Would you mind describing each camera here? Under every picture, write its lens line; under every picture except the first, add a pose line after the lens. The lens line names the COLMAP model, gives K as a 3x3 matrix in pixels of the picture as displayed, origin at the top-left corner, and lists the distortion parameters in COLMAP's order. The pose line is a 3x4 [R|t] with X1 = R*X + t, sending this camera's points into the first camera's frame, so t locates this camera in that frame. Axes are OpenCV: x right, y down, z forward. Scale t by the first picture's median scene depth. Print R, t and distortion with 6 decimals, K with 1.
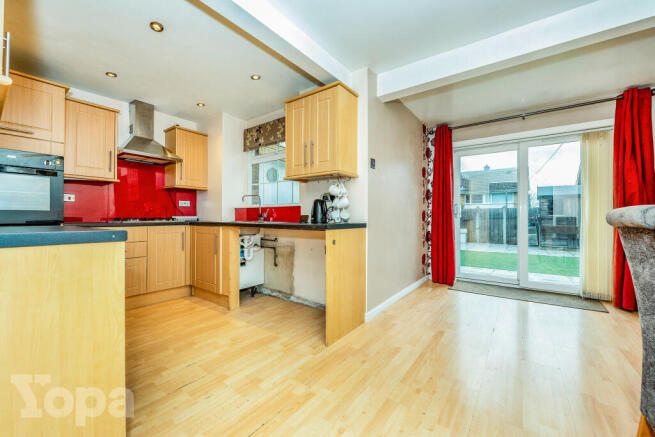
lens RADIAL K [[262.2, 0, 327.5], [0, 262.2, 218.5], [0, 0, 1]] dist [-0.000365, -0.000139]
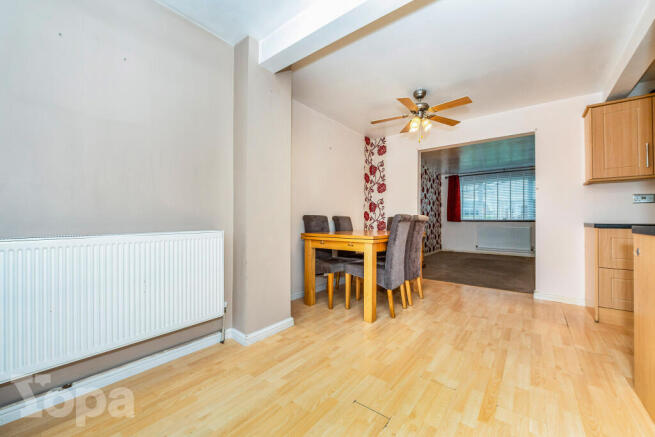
lens RADIAL K [[262.2, 0, 327.5], [0, 262.2, 218.5], [0, 0, 1]] dist [-0.000365, -0.000139]
pose [[-0.999502, 0.000406, 0.031550, 0.784580], [0.000248, 0.999987, -0.005008, 0.002912], [-0.031552, -0.004998, -0.999490, 1.636115]]
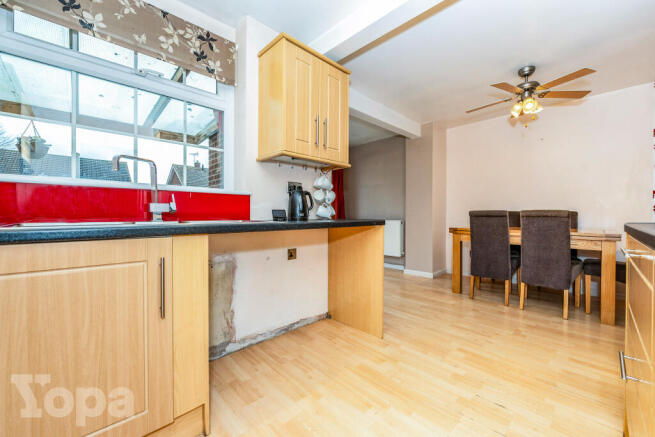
lens RADIAL K [[262.2, 0, 327.5], [0, 262.2, 218.5], [0, 0, 1]] dist [-0.000365, -0.000139]
pose [[0.166697, -0.016311, 0.985873, -0.968694], [0.000455, 0.999864, 0.016466, -0.002353], [-0.986008, -0.002296, 0.166682, 0.962060]]
